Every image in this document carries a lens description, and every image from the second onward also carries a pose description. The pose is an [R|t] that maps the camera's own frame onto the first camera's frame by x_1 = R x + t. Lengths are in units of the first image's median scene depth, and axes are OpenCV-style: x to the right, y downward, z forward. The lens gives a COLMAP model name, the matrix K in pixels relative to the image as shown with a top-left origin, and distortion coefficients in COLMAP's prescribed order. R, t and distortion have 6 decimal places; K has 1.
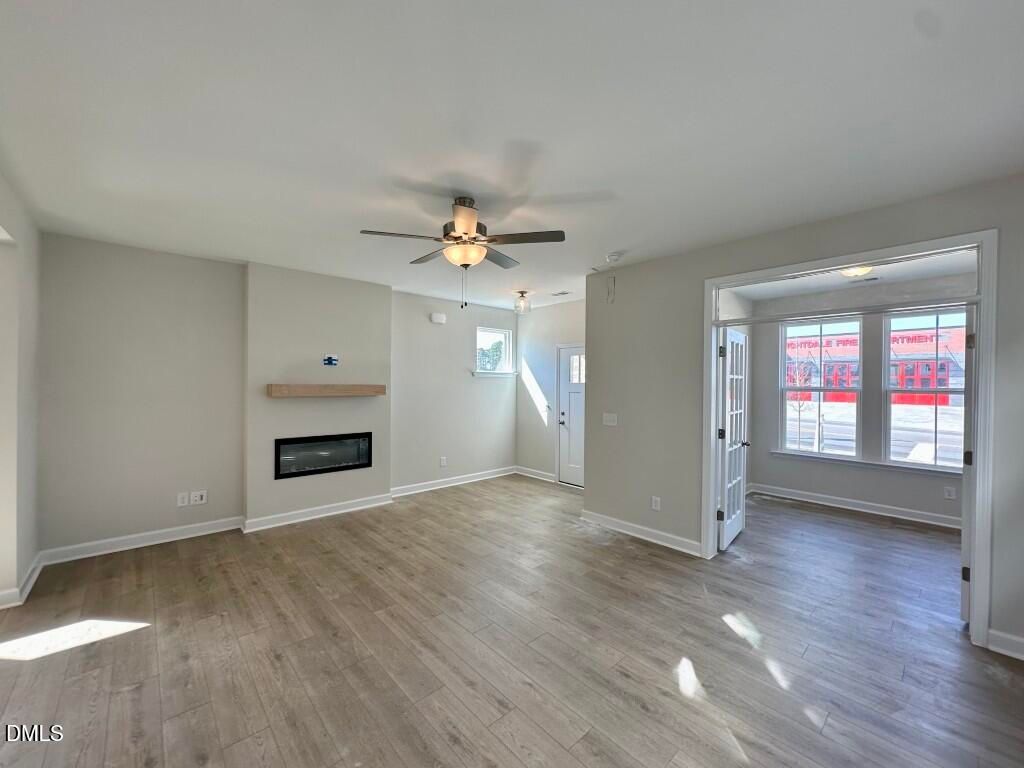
lens RADIAL K [[408.4, 0, 512.1], [0, 408.4, 387.4], [0, 0, 1]] dist [-0.000926, -0.000062]
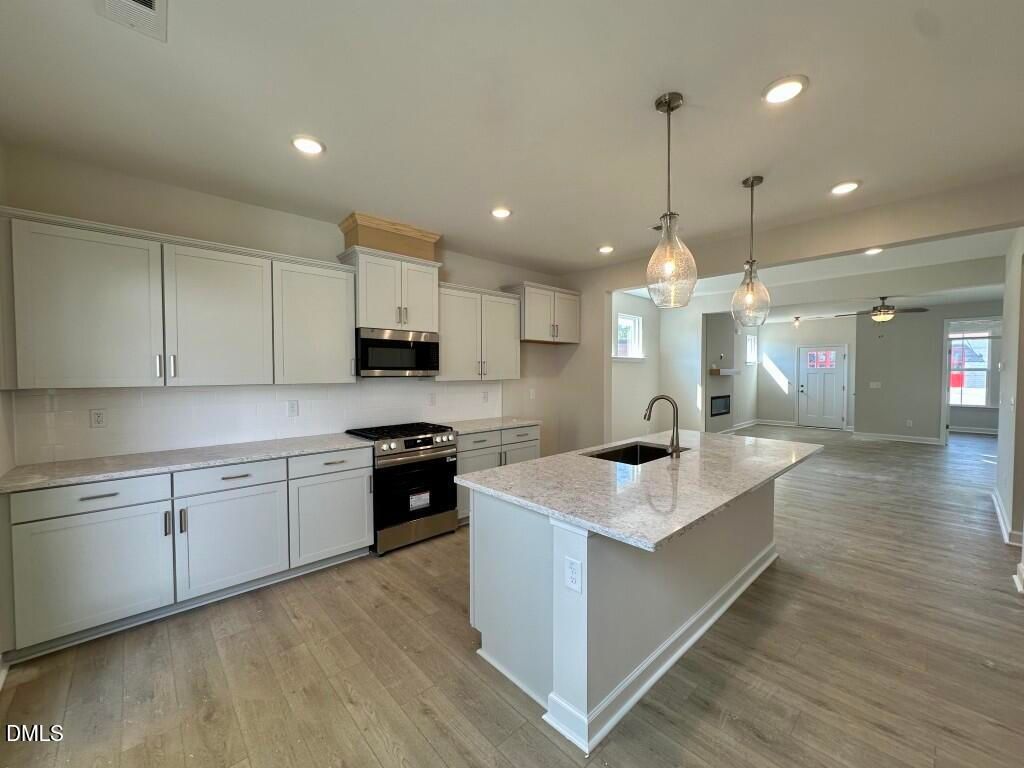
lens RADIAL K [[408.4, 0, 511.6], [0, 408.4, 380.6], [0, 0, 1]] dist [-0.000926, -0.000062]
pose [[0.999817, -0.011398, 0.015390, -1.190817], [0.011212, 0.999864, 0.012124, 0.008417], [-0.015527, -0.011949, 0.999808, -0.738054]]
